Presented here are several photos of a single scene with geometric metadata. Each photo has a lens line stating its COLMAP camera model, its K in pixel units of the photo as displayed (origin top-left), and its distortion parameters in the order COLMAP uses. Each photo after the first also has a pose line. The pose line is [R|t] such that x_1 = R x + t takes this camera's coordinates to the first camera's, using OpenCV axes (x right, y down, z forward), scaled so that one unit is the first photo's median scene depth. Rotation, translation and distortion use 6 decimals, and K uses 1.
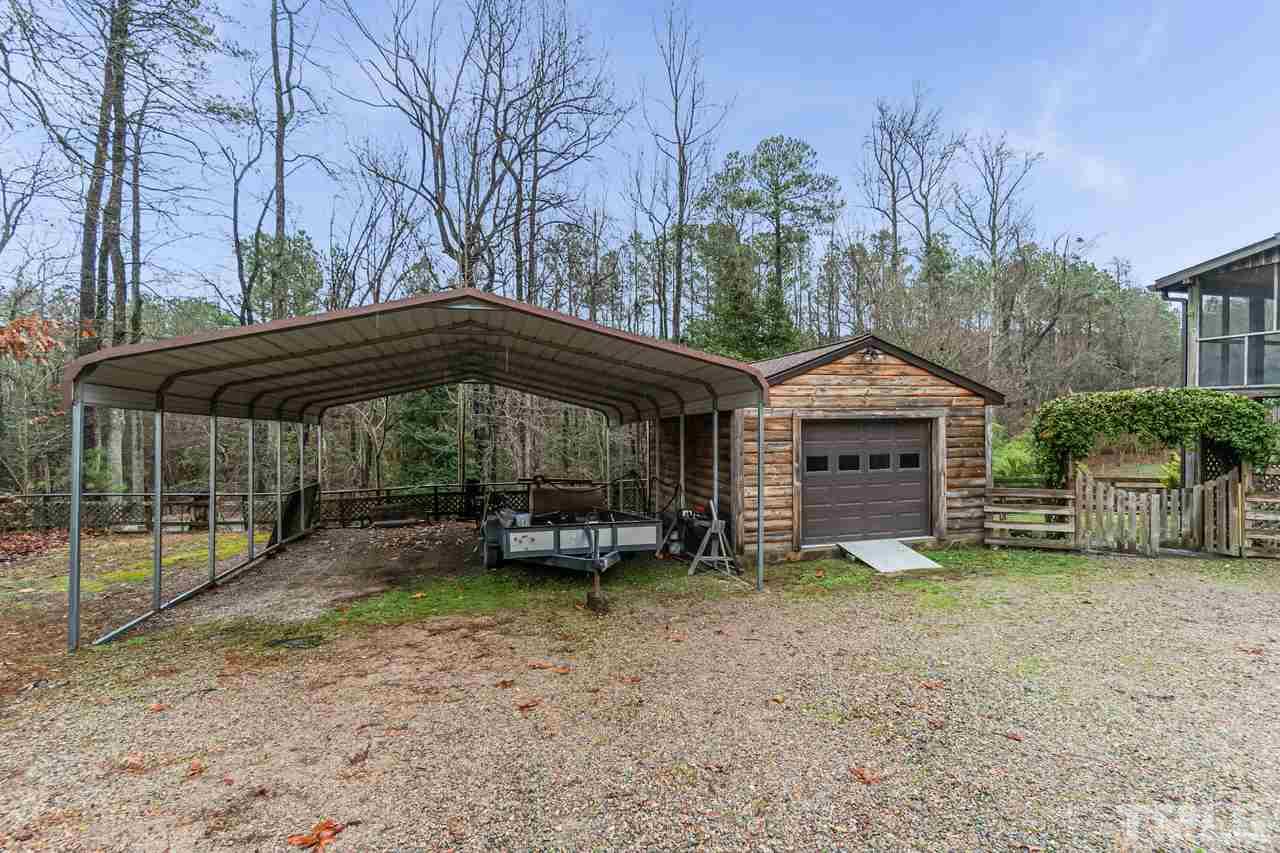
lens RADIAL K [[571.7, 0, 642.7], [0, 571.7, 417.5], [0, 0, 1]] dist [-0.000435, 0.000104]
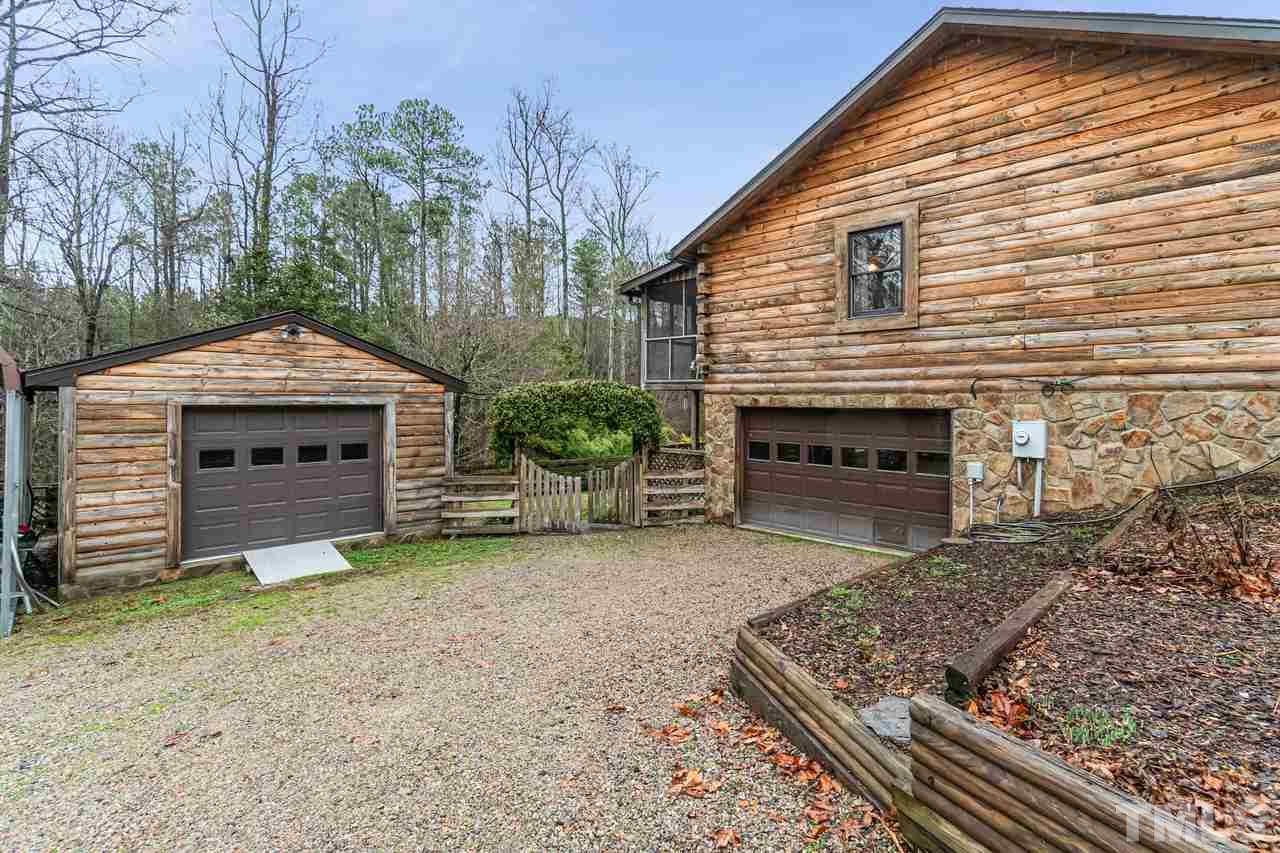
lens RADIAL K [[571.7, 0, 642.7], [0, 571.7, 417.5], [0, 0, 1]] dist [-0.000435, 0.000104]
pose [[0.884318, -0.002373, 0.466879, 0.461747], [-0.011860, 0.999550, 0.027544, -0.009812], [-0.466734, -0.029895, 0.883892, -0.020141]]
